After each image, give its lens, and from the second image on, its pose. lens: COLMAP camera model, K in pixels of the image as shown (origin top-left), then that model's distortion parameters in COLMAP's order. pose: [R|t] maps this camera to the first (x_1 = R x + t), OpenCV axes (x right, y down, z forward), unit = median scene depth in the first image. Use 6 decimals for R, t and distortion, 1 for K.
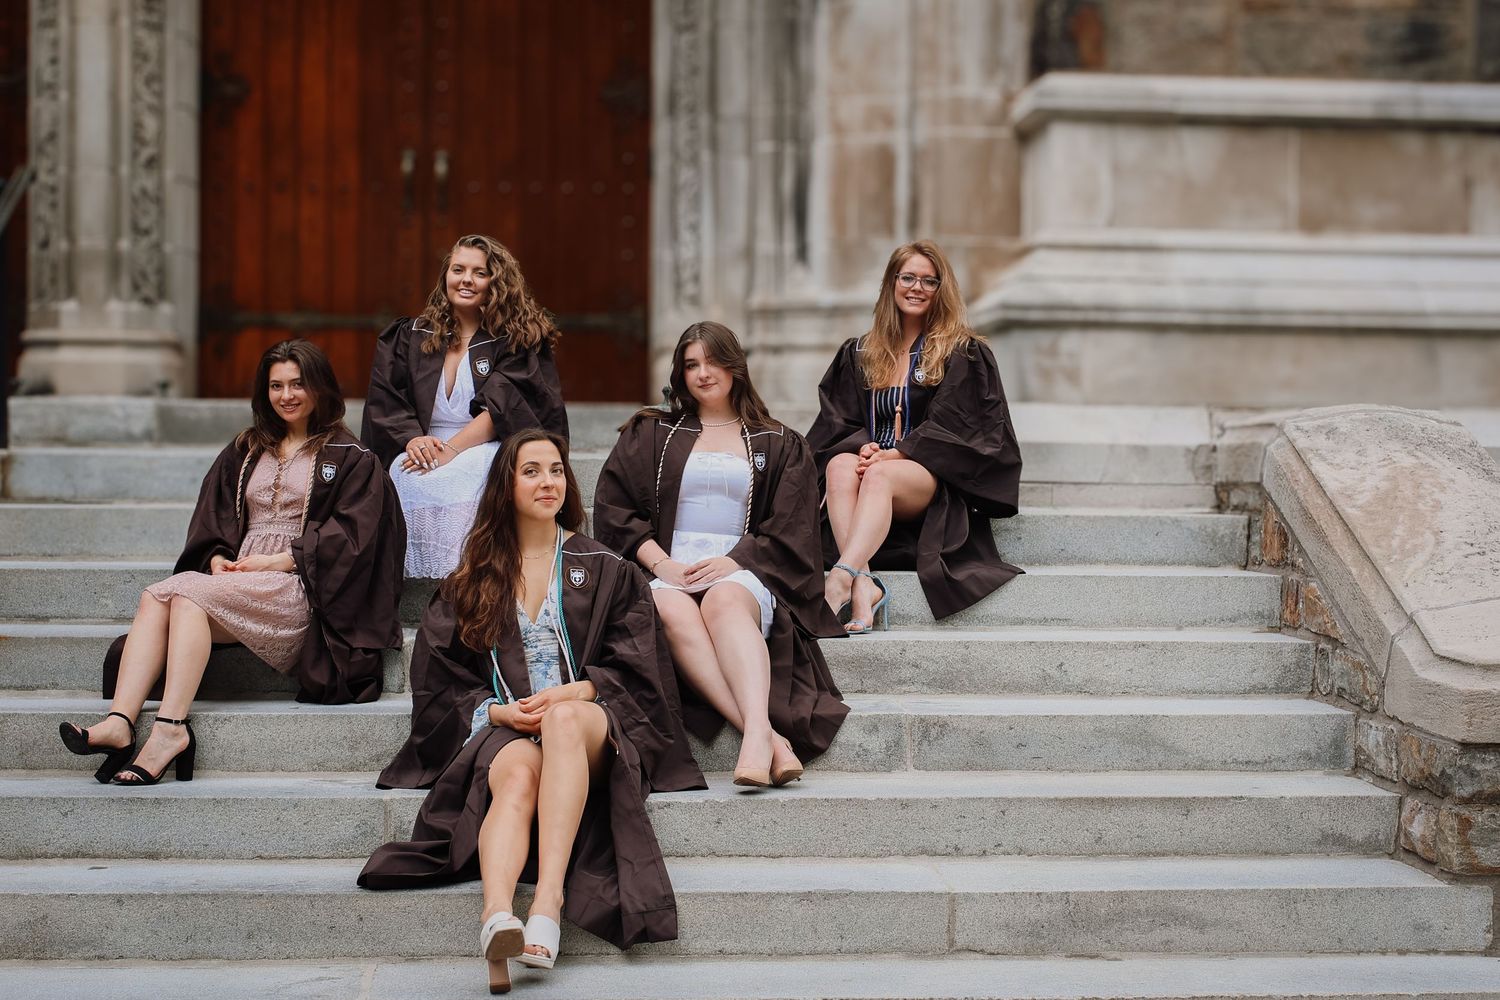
lens RADIAL K [[2167.2, 0, 750.0], [0, 2167.2, 500.0], [0, 0, 1]] dist [-0.012377, -0.030013]
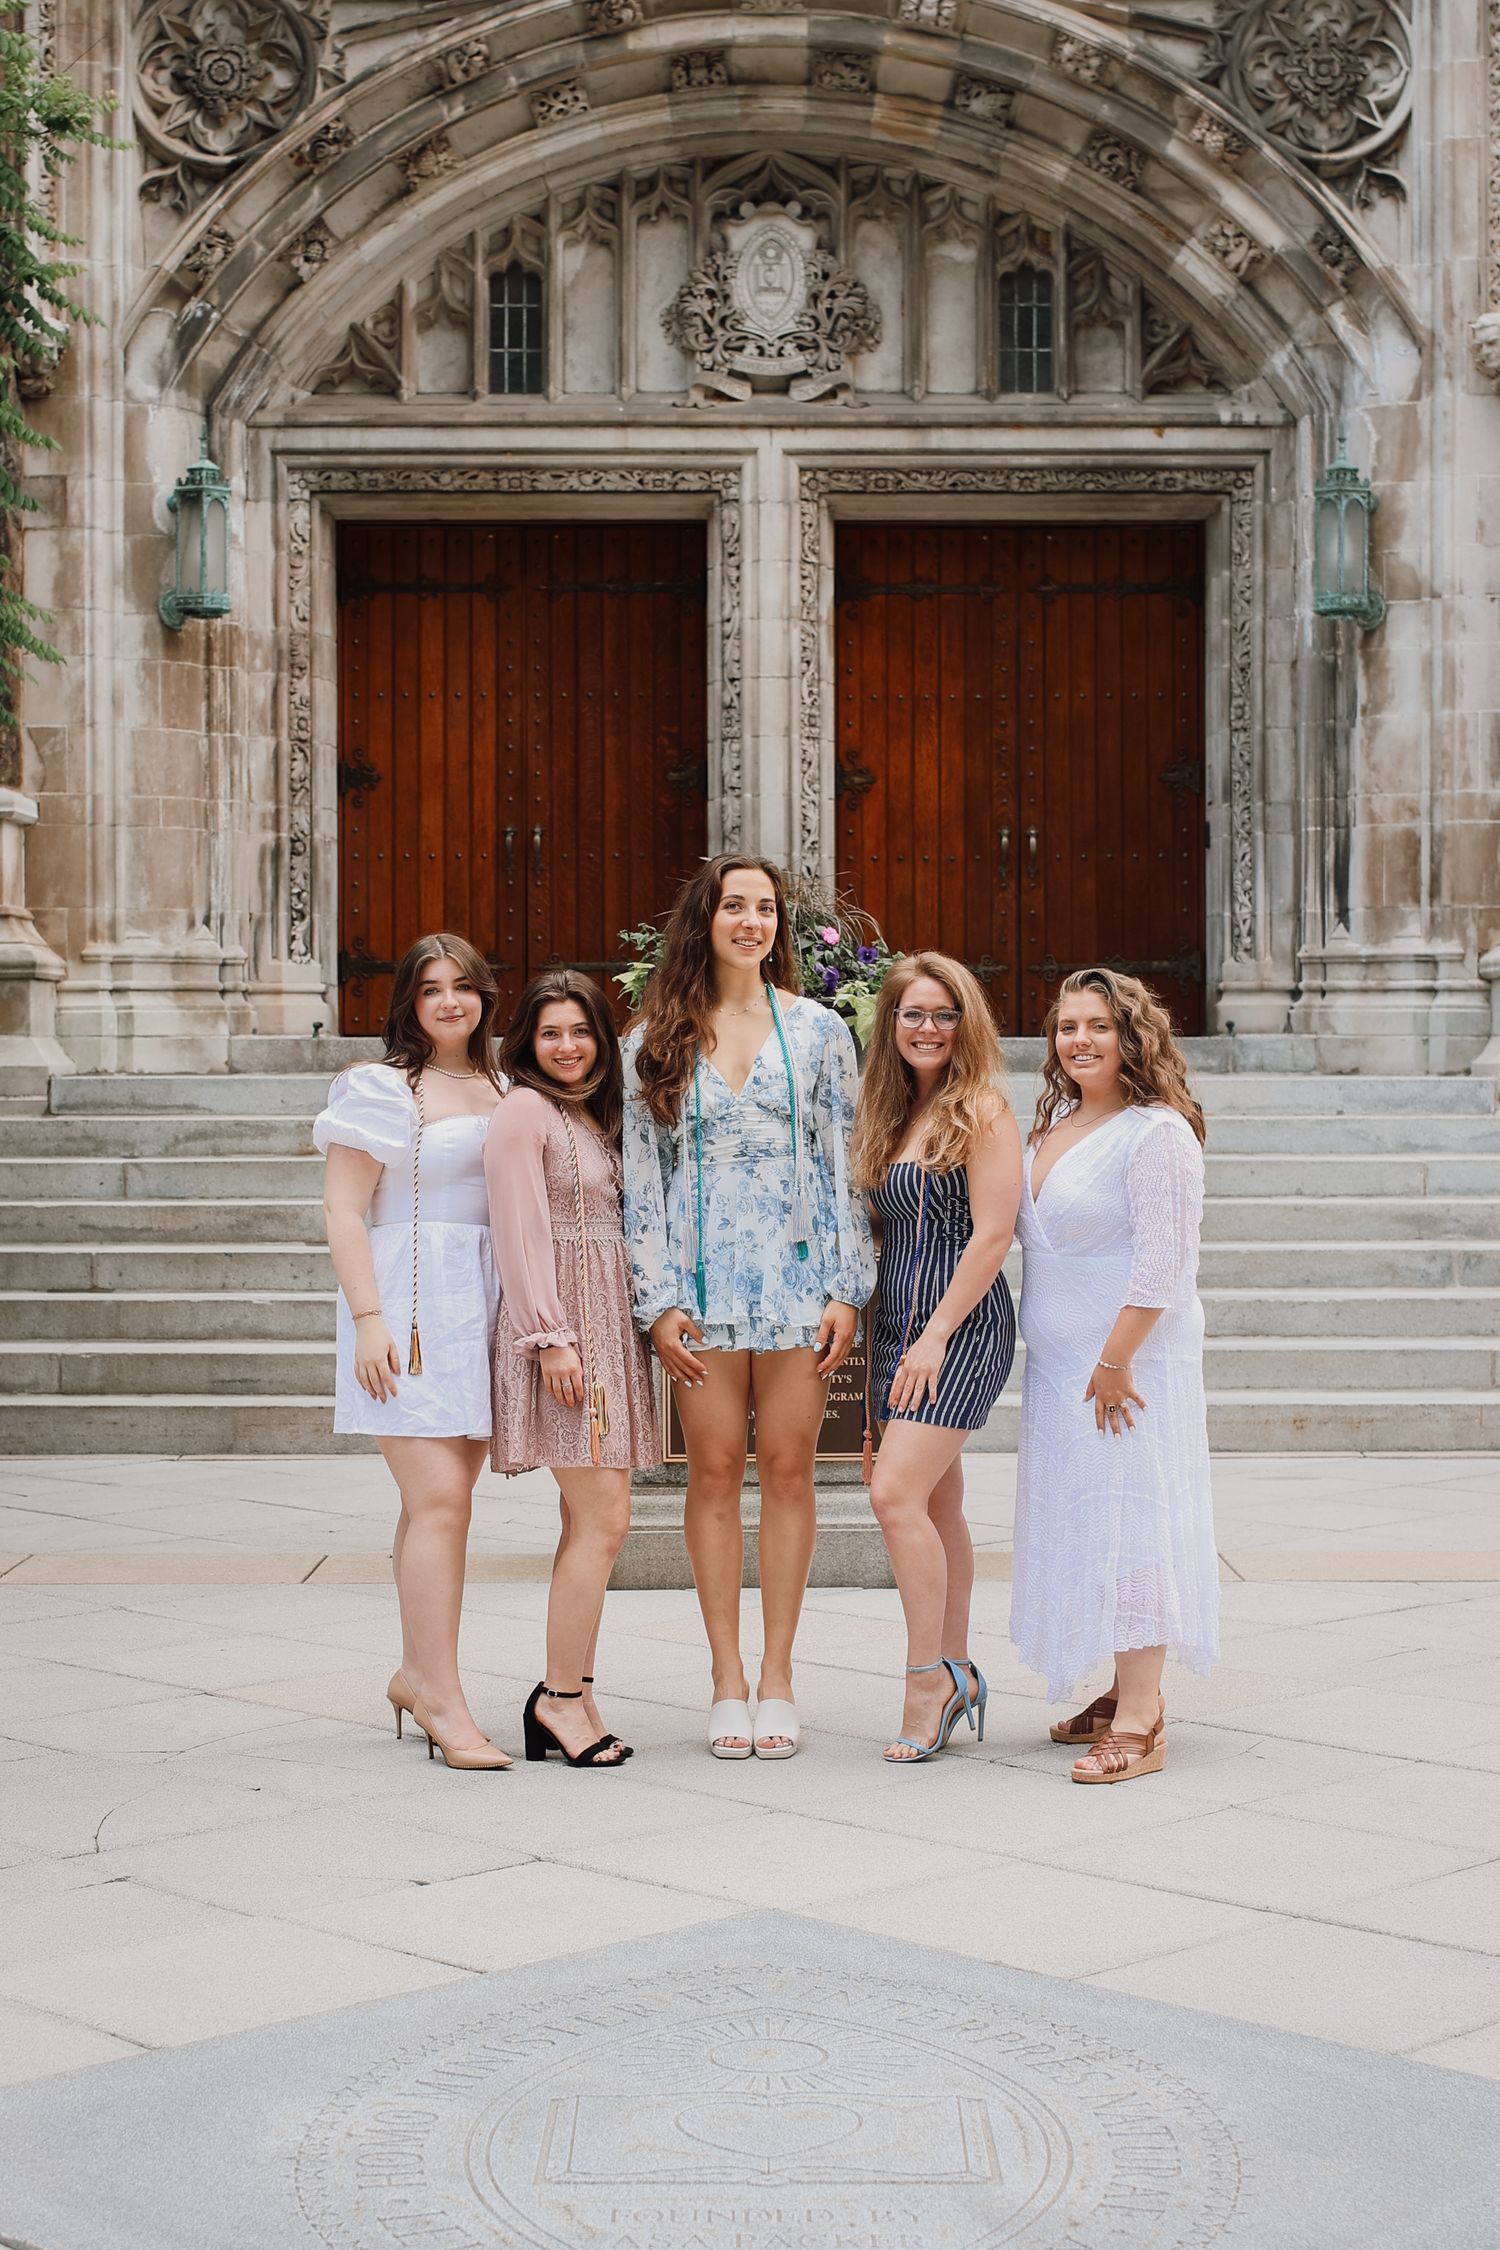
lens RADIAL K [[3250.8, 0, 750.0], [0, 3250.8, 1125.0], [0, 0, 1]] dist [-0.012377, -0.030013]
pose [[0.995759, -0.009003, -0.091563, -0.143657], [0.009155, 0.999957, 0.001238, 0.003206], [0.091548, -0.002071, 0.995798, -0.893866]]
